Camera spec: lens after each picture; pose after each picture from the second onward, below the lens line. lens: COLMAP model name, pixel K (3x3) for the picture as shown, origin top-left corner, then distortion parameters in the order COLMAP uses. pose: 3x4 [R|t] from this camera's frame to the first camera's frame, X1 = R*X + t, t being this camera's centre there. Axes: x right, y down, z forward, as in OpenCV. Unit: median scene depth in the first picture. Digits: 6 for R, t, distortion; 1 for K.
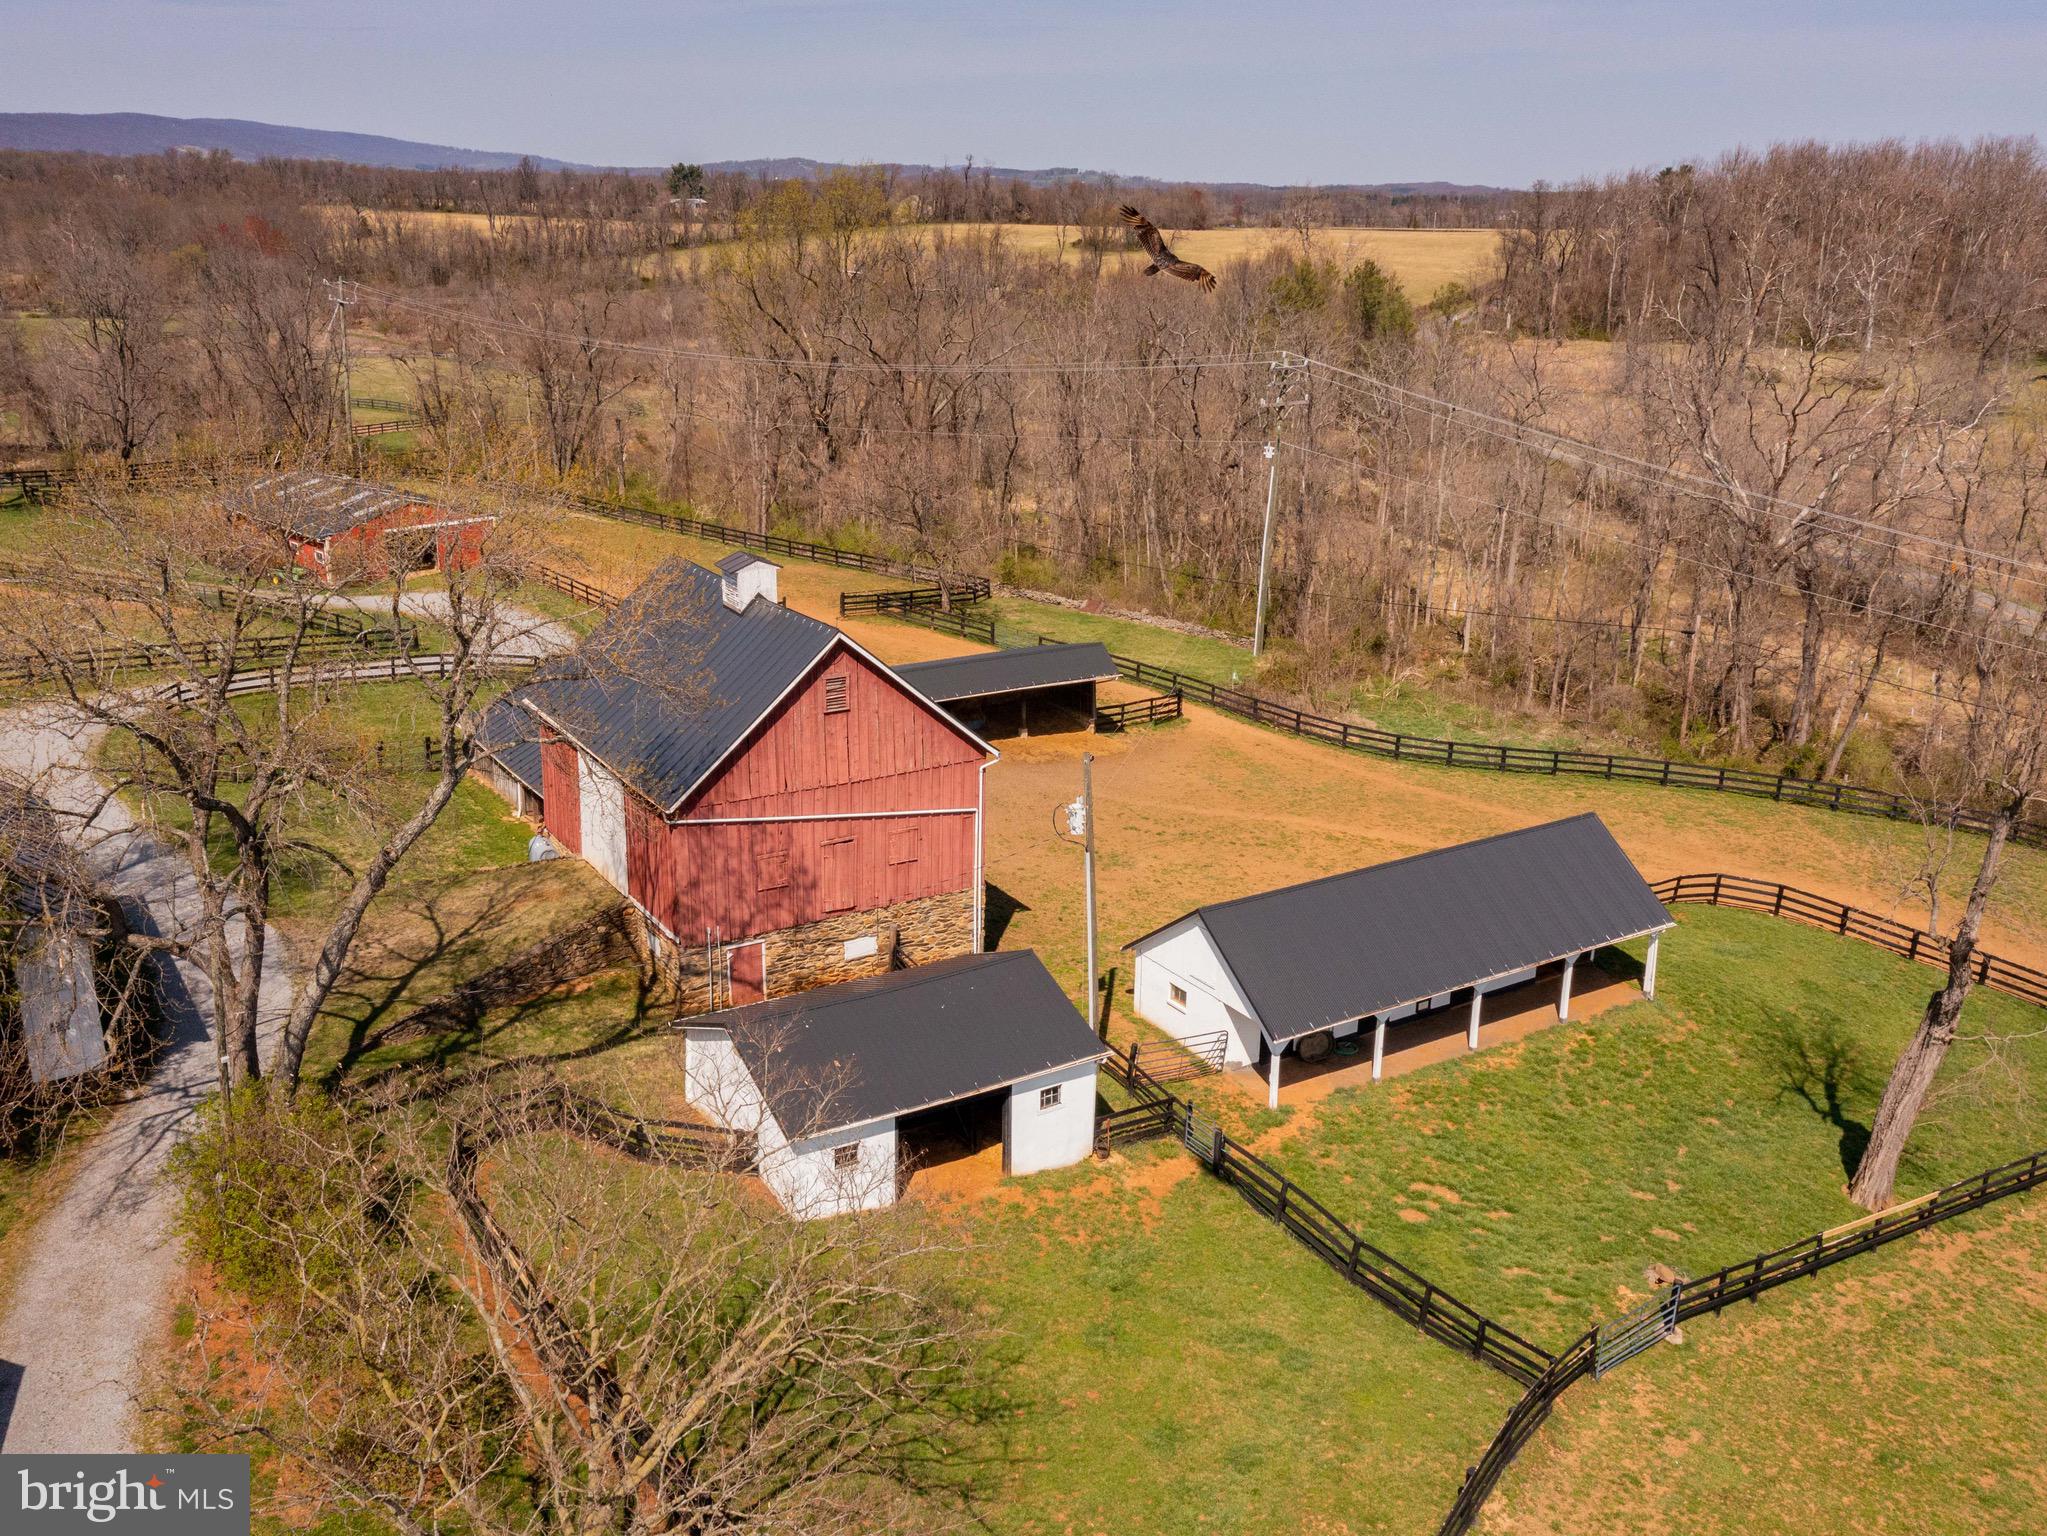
lens RADIAL K [[1809.4, 0, 1009.9], [0, 1809.4, 770.1], [0, 0, 1]] dist [-0.027585, 0.027211]
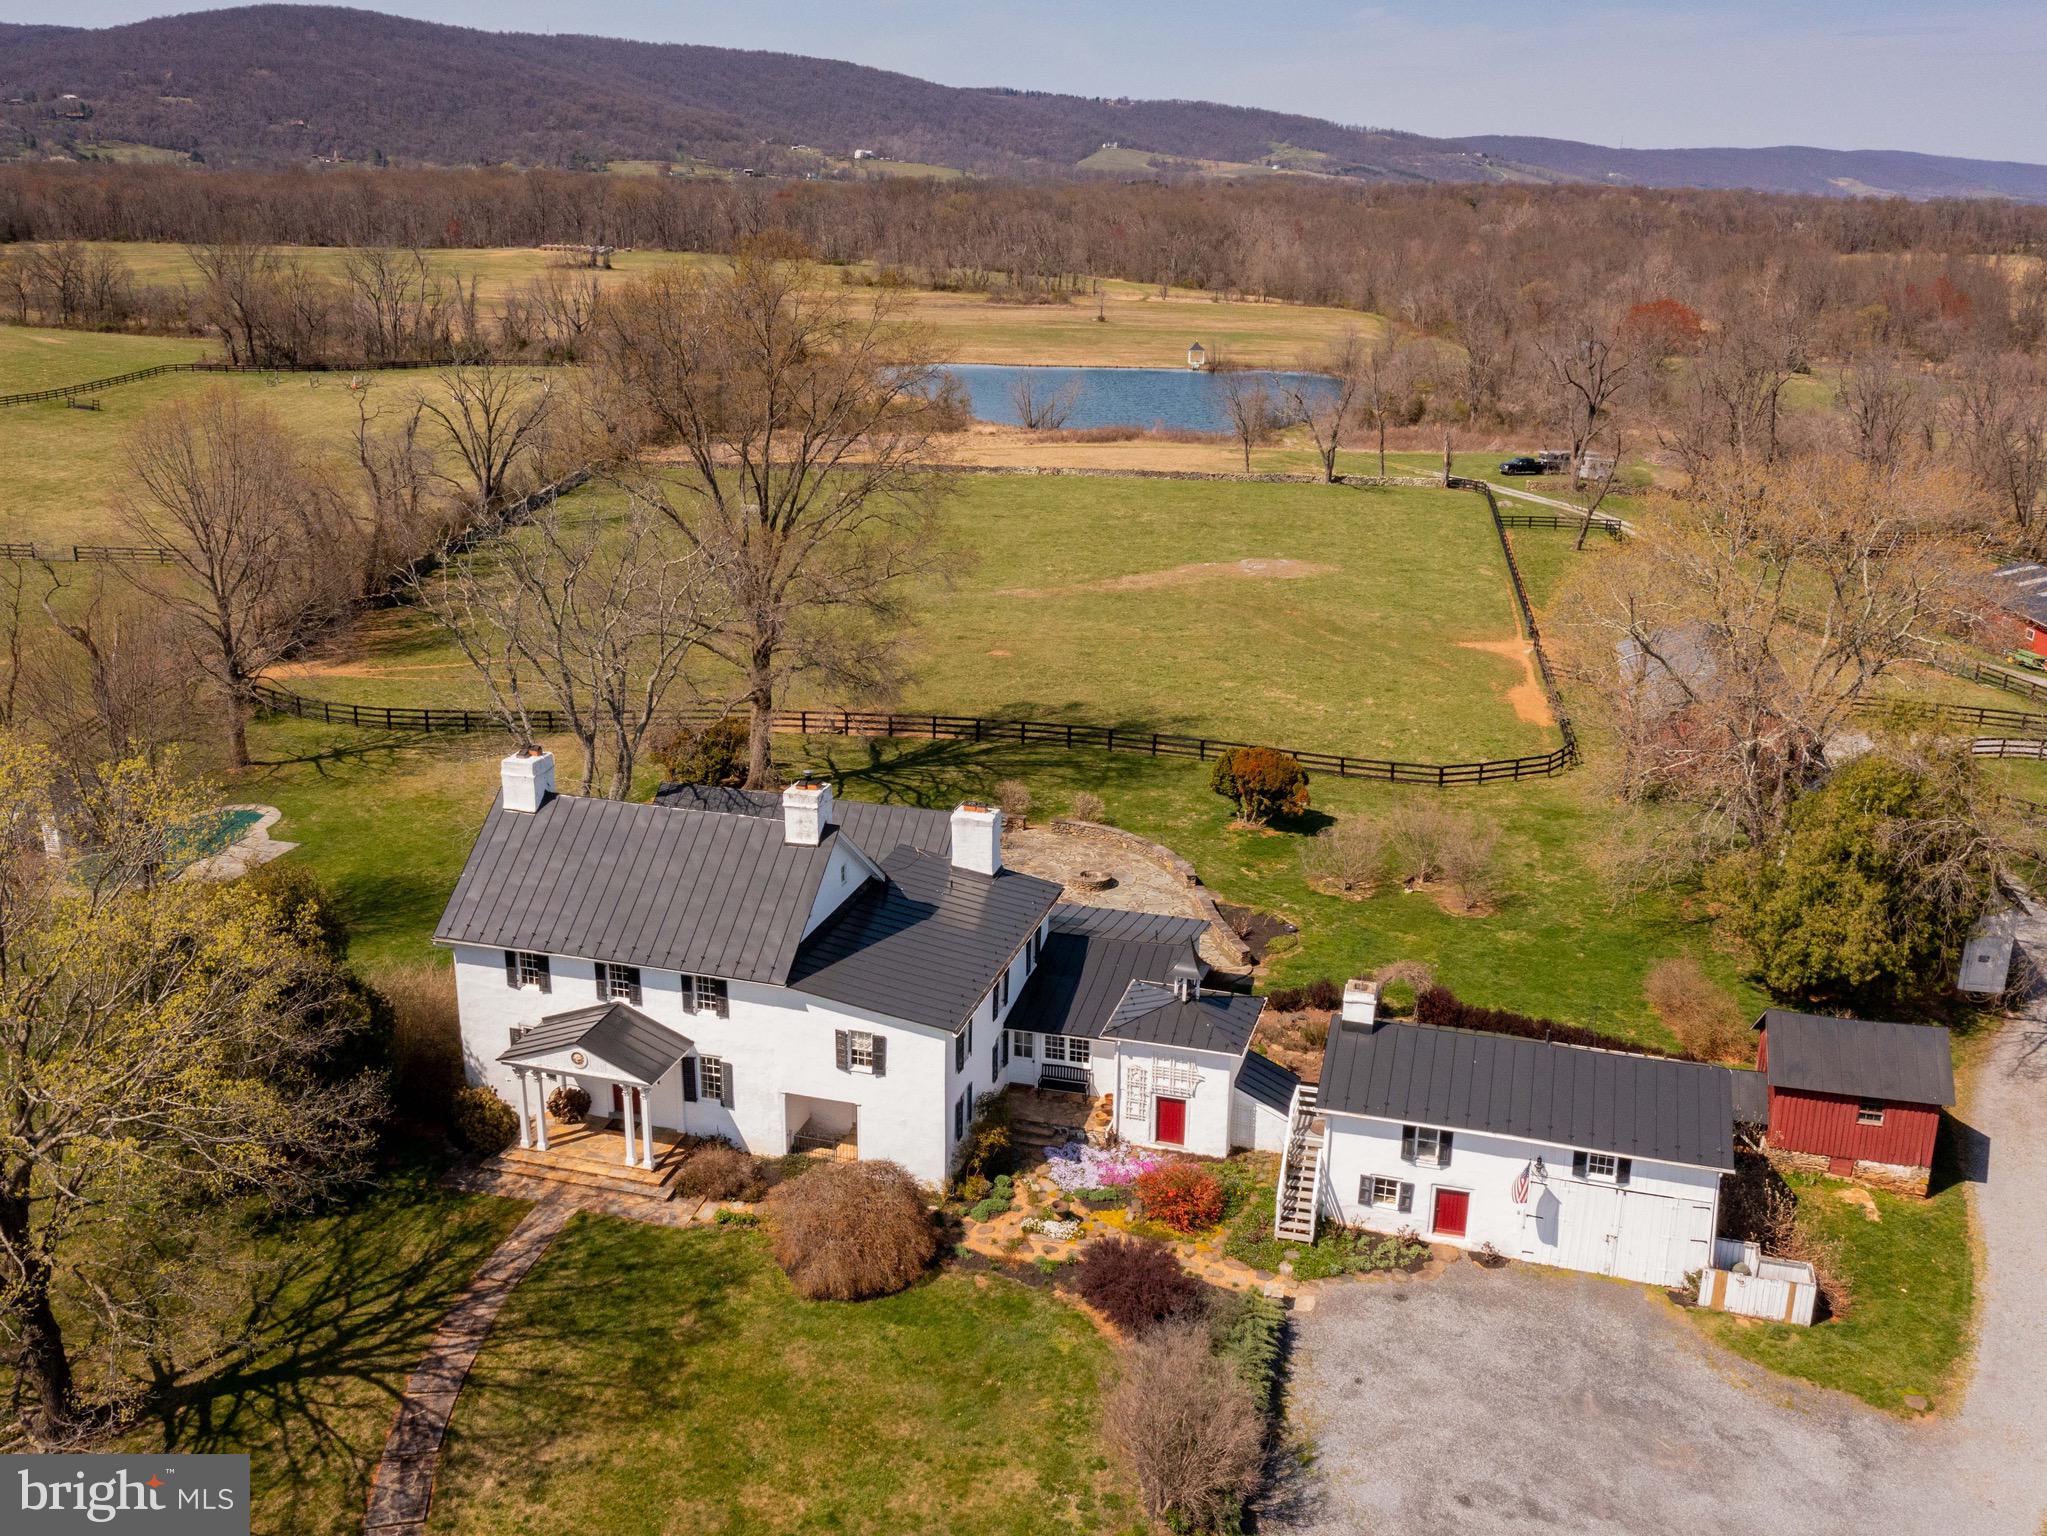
lens RADIAL K [[1809.4, 0, 1024.8], [0, 1809.4, 770.9], [0, 0, 1]] dist [-0.027585, 0.027211]
pose [[0.686955, 0.216997, -0.693545, -0.030954], [-0.227259, 0.970657, 0.078601, 0.031996], [0.690251, 0.103619, 0.716112, -0.473150]]
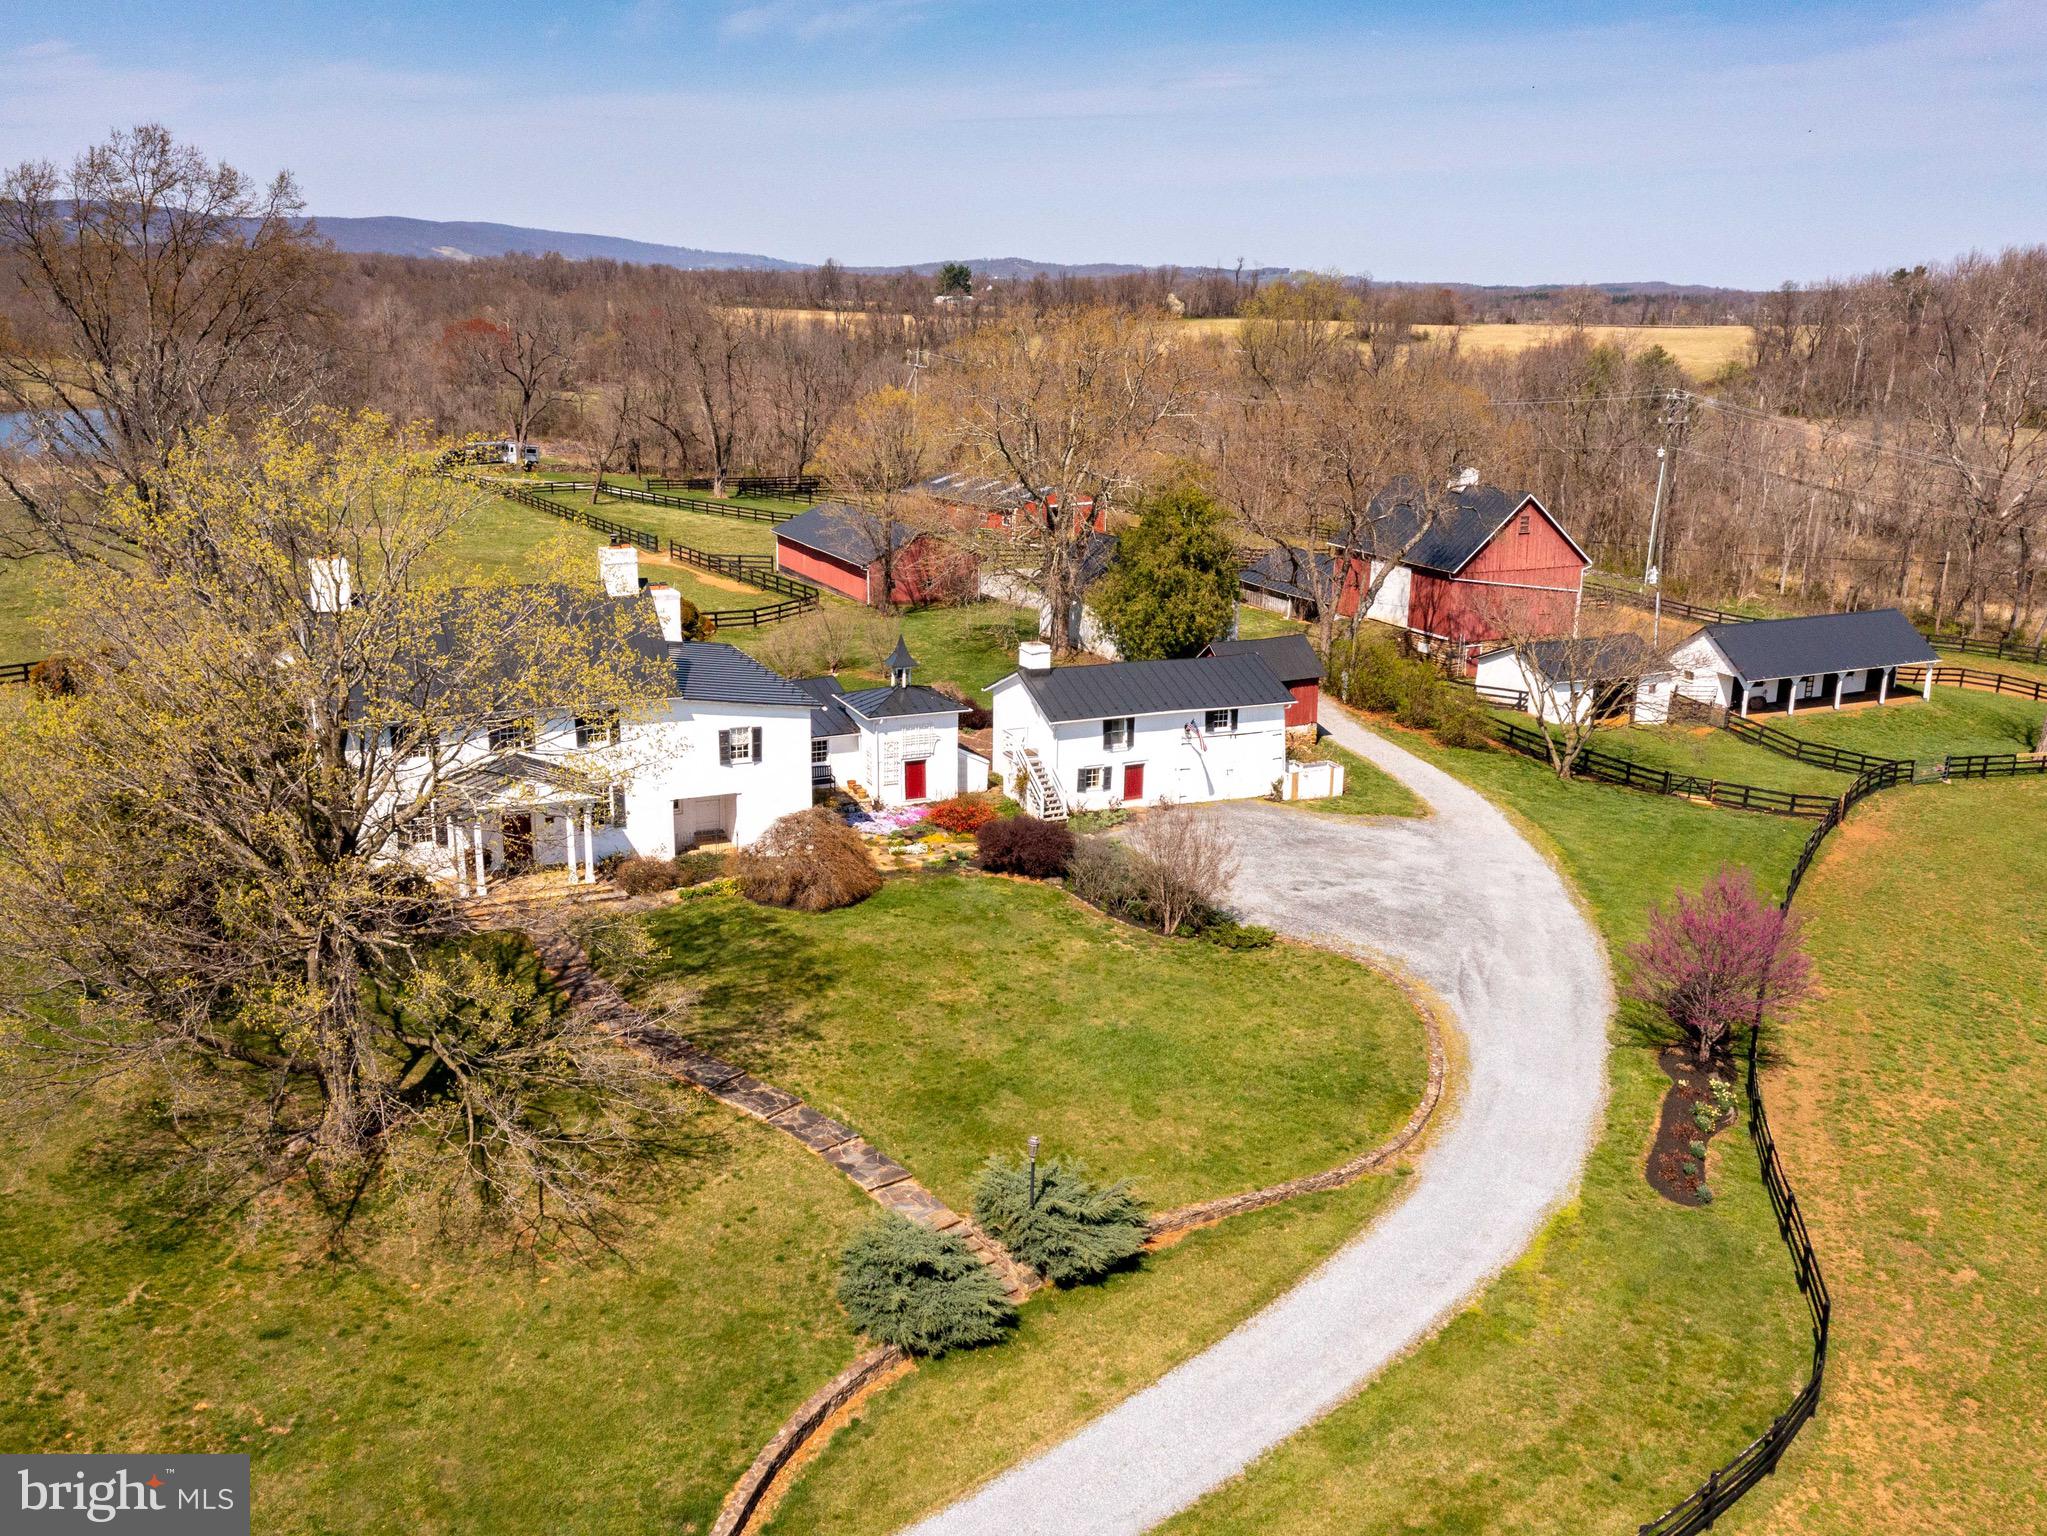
lens RADIAL K [[1809.4, 0, 1018.0], [0, 1809.4, 765.9], [0, 0, 1]] dist [-0.027585, 0.027211]
pose [[0.994424, 0.027304, -0.101859, -0.357586], [-0.032664, 0.998147, -0.051329, 0.282452], [0.100268, 0.054370, 0.993474, -0.868691]]
